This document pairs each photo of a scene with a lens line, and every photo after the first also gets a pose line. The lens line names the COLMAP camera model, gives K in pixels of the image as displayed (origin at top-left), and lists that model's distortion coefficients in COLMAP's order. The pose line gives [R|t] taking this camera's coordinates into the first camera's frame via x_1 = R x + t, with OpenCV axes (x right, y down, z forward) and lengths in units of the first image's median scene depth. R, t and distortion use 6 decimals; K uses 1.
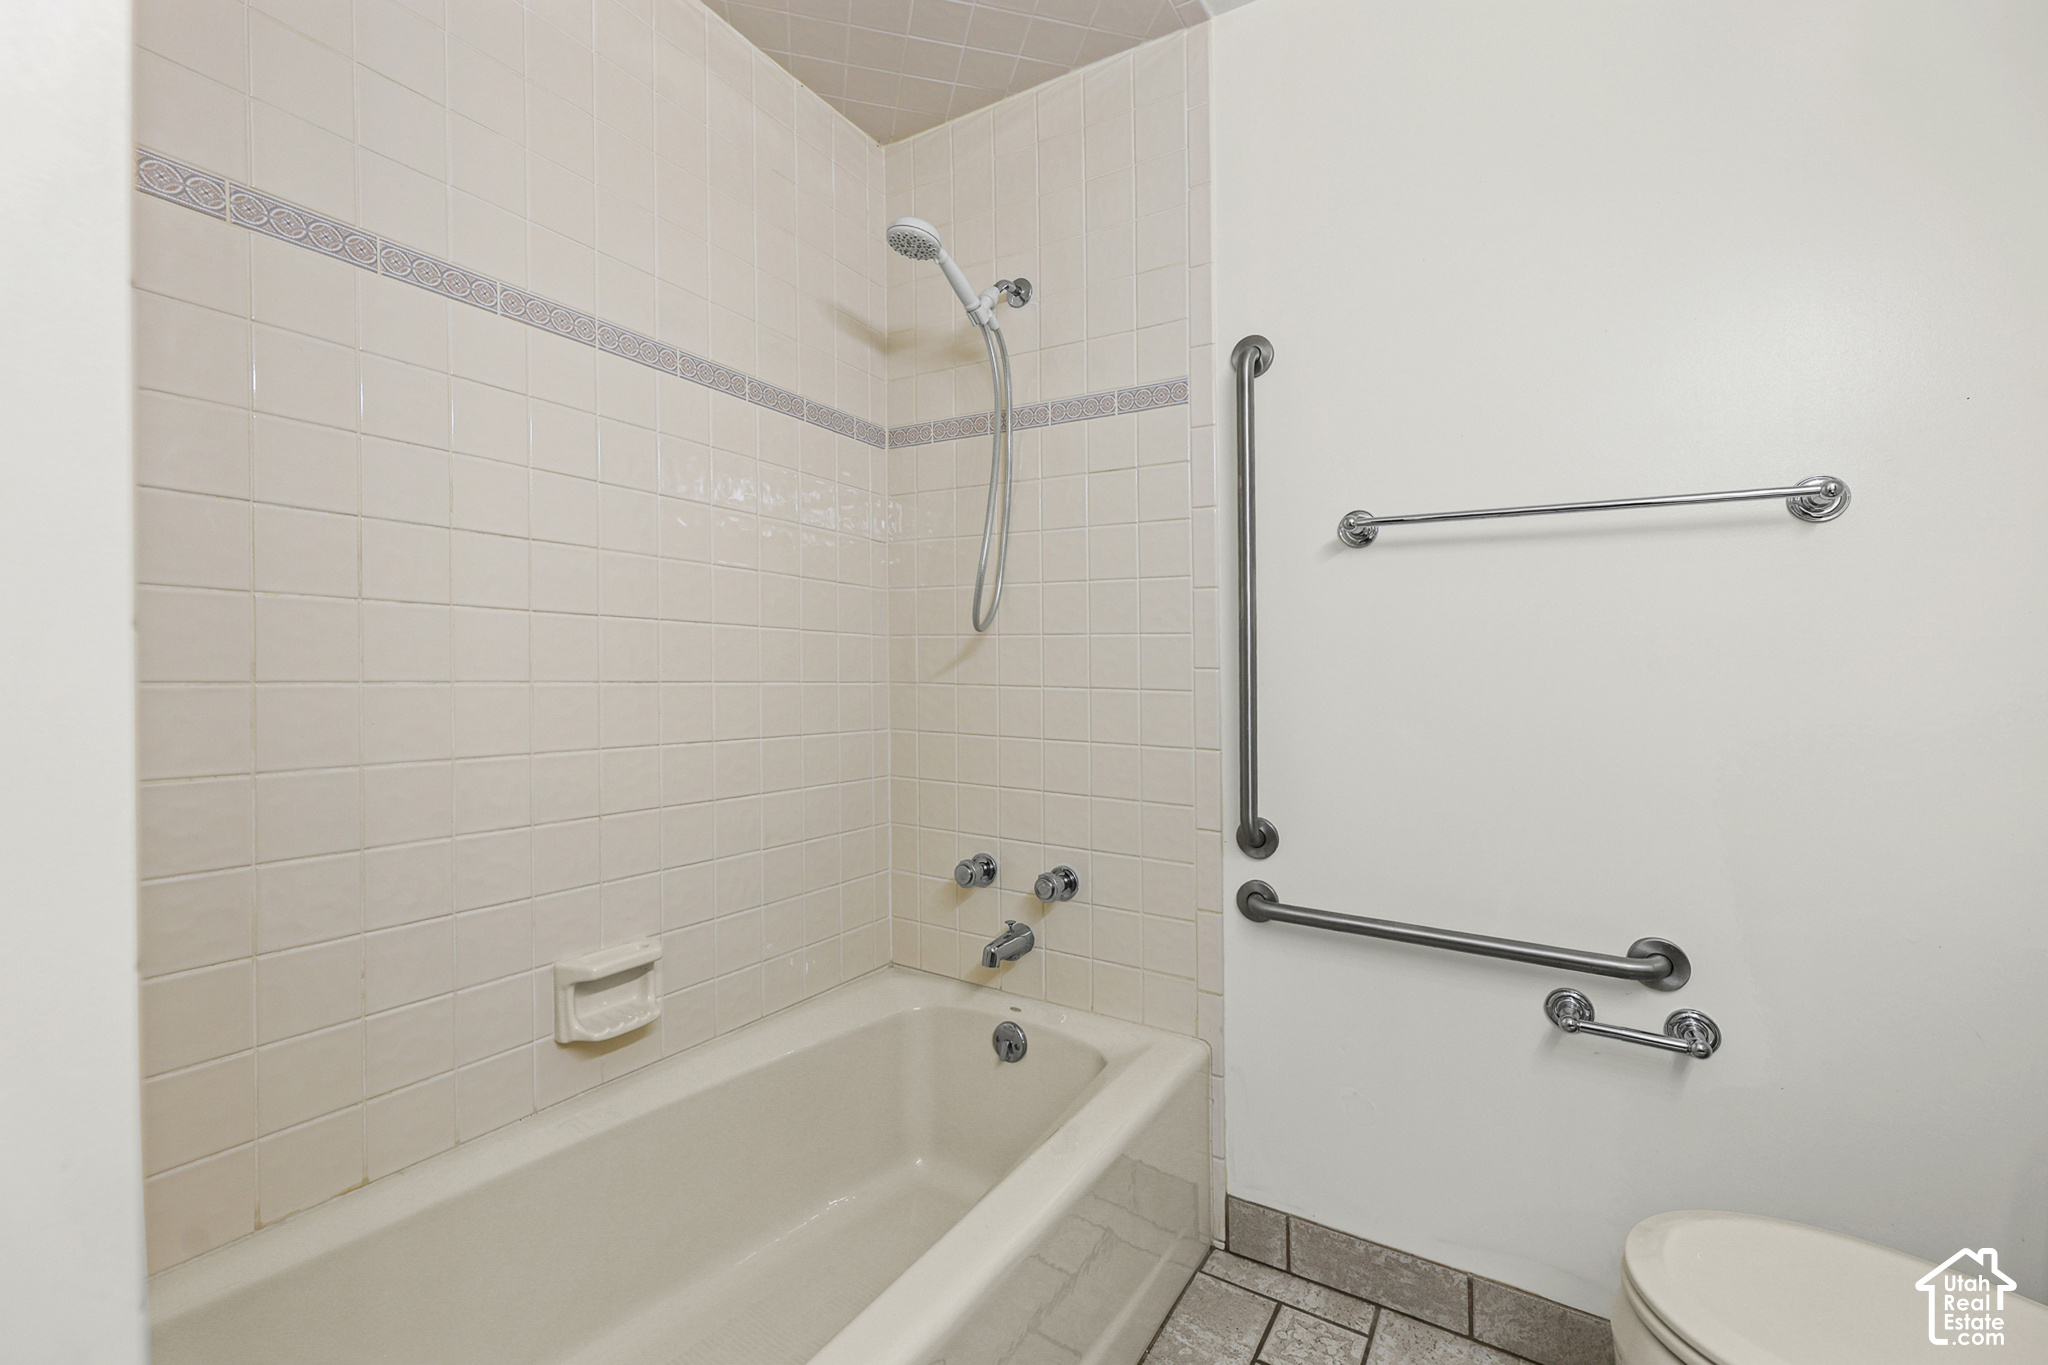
lens RADIAL K [[858.1, 0, 1060.9], [0, 858.1, 662.1], [0, 0, 1]] dist [-0.000419, 0.000169]
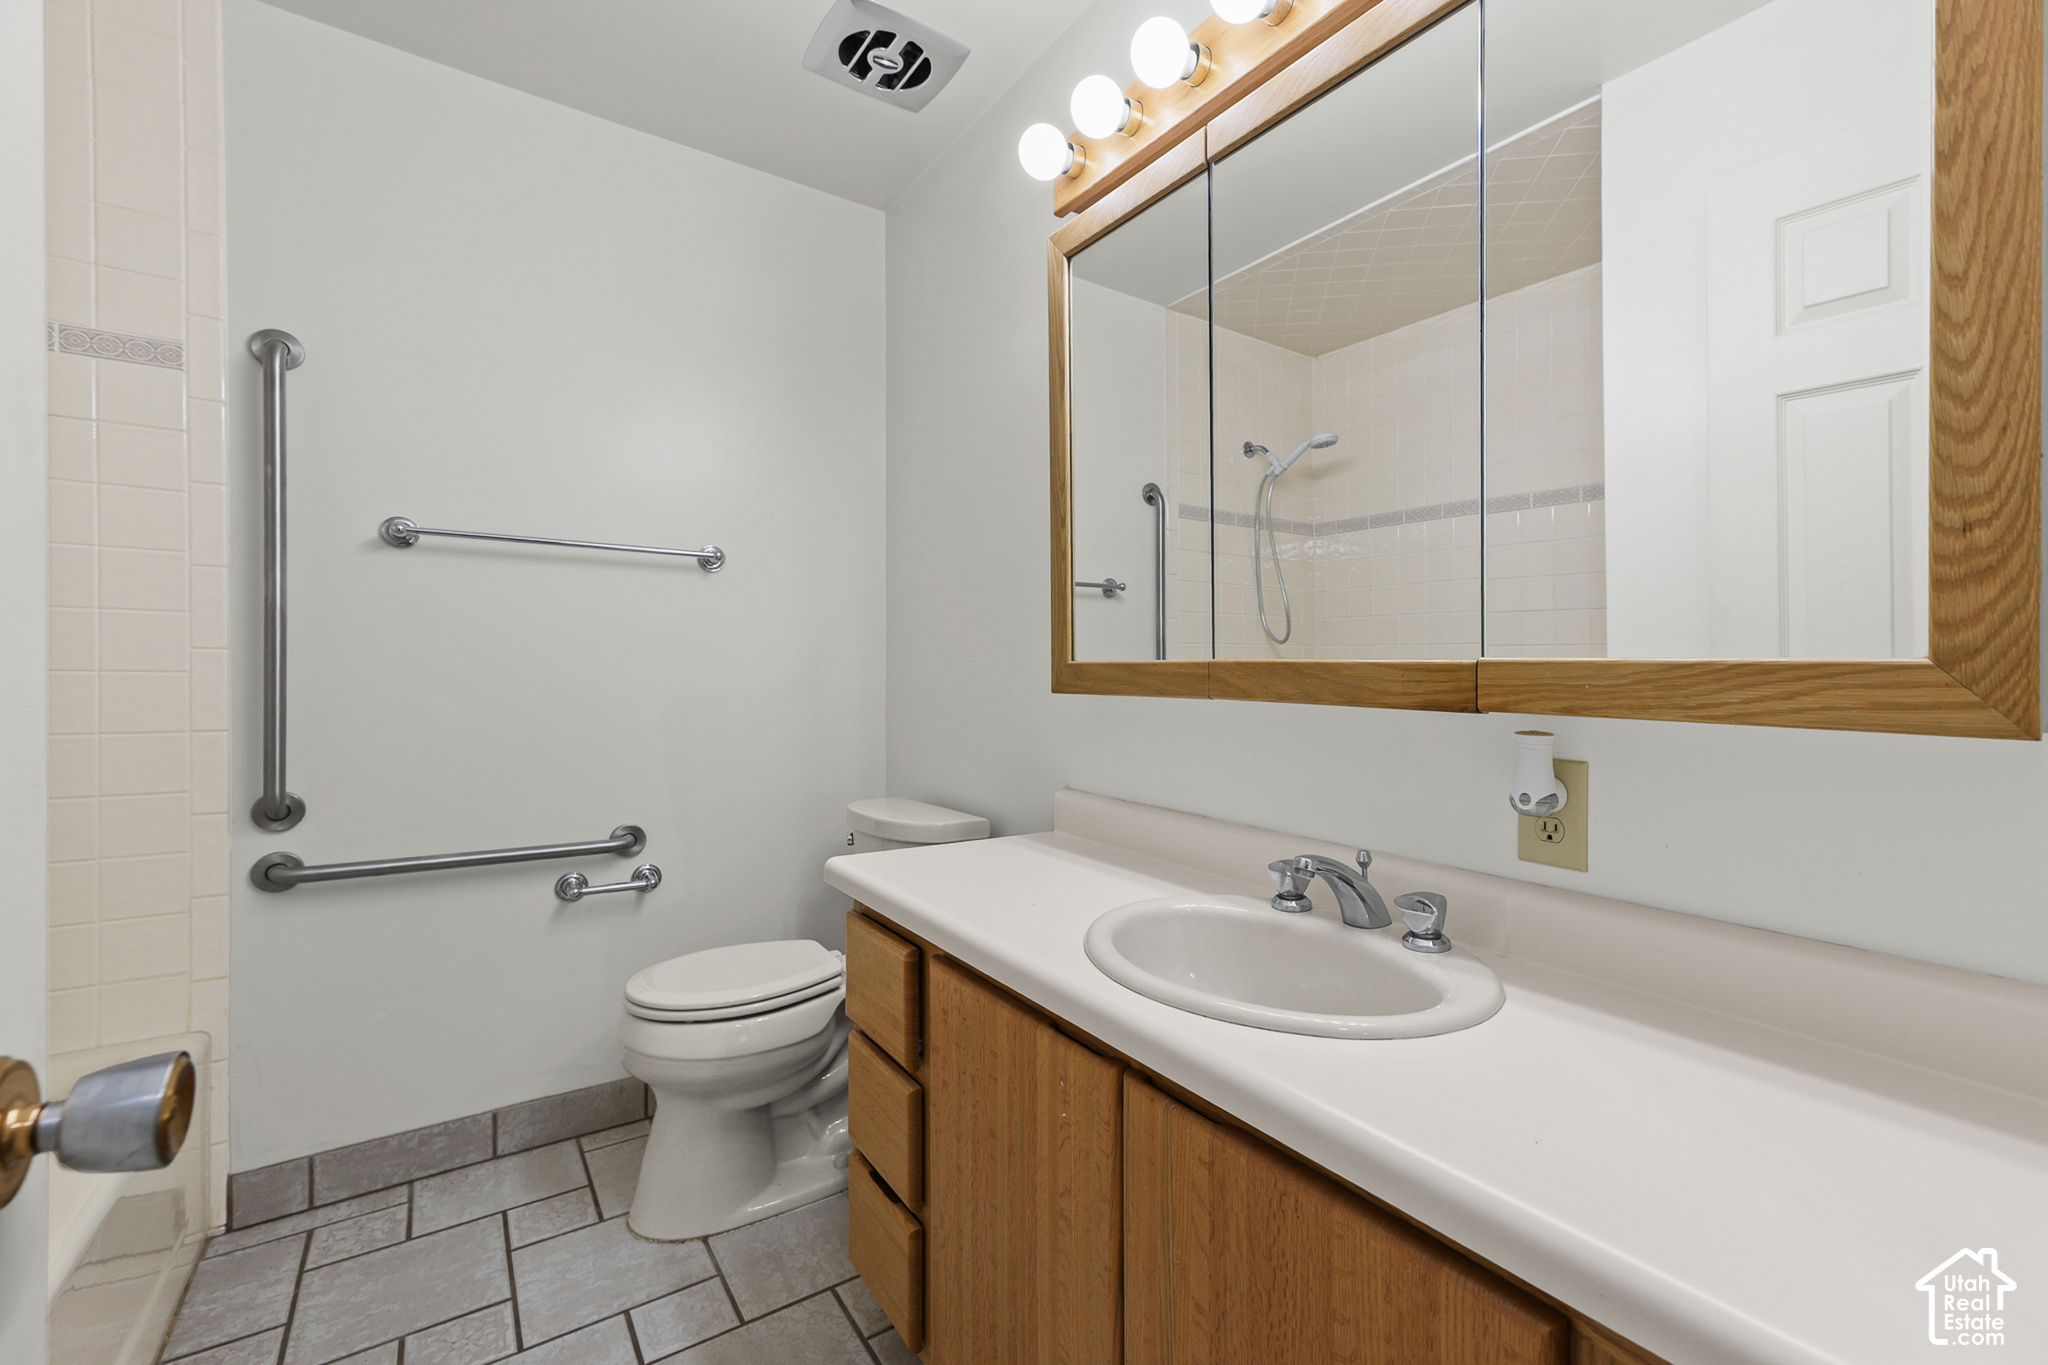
lens RADIAL K [[858.1, 0, 1060.9], [0, 858.1, 662.1], [0, 0, 1]] dist [-0.000419, 0.000169]
pose [[0.402486, 0.009038, 0.915381, -0.371100], [-0.009016, 0.999942, -0.005908, 0.021425], [-0.915382, -0.005875, 0.402544, -0.313566]]
